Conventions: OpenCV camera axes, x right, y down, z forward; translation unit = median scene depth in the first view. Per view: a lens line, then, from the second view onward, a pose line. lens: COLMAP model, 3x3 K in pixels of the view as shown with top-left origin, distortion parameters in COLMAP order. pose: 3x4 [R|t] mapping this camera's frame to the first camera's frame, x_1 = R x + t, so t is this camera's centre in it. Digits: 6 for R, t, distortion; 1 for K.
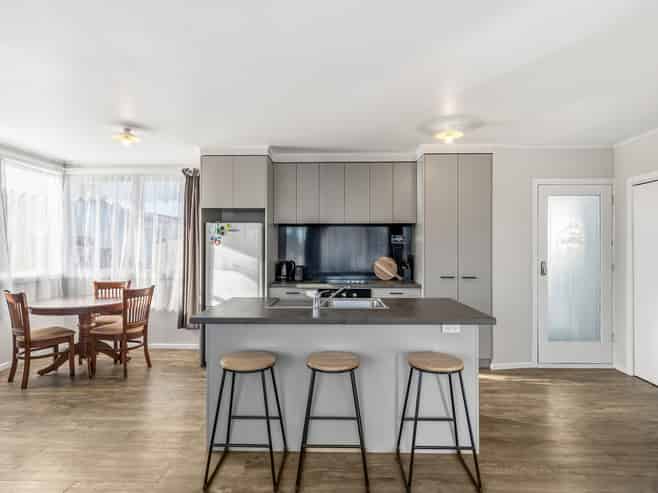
lens RADIAL K [[379.5, 0, 328.6], [0, 379.5, 247.5], [0, 0, 1]] dist [-0.006189, -0.001944]
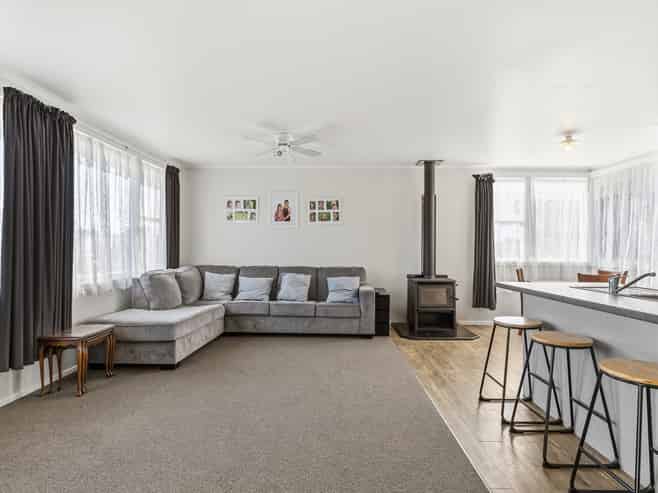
lens RADIAL K [[348.8, 0, 329.8], [0, 348.8, 247.4], [0, 0, 1]] dist [0.000532, 0.000094]
pose [[-0.019334, -0.000450, -0.999813, 0.415464], [0.000421, 1.000000, -0.000459, 0.023015], [0.999813, -0.000430, -0.019334, 0.205199]]
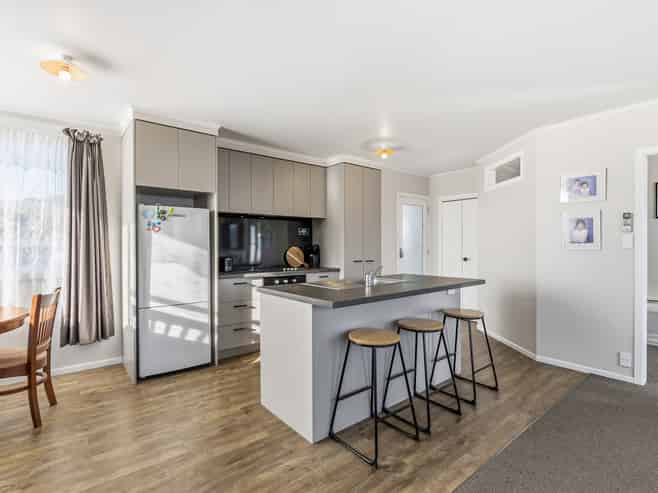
lens RADIAL K [[335.2, 0, 329.7], [0, 335.2, 248.3], [0, 0, 1]] dist [-0.000510, -0.000330]
pose [[0.750599, -0.007901, 0.660711, -0.492840], [0.001595, 0.999947, 0.010145, 0.021544], [-0.660756, -0.006561, 0.750572, 0.201045]]
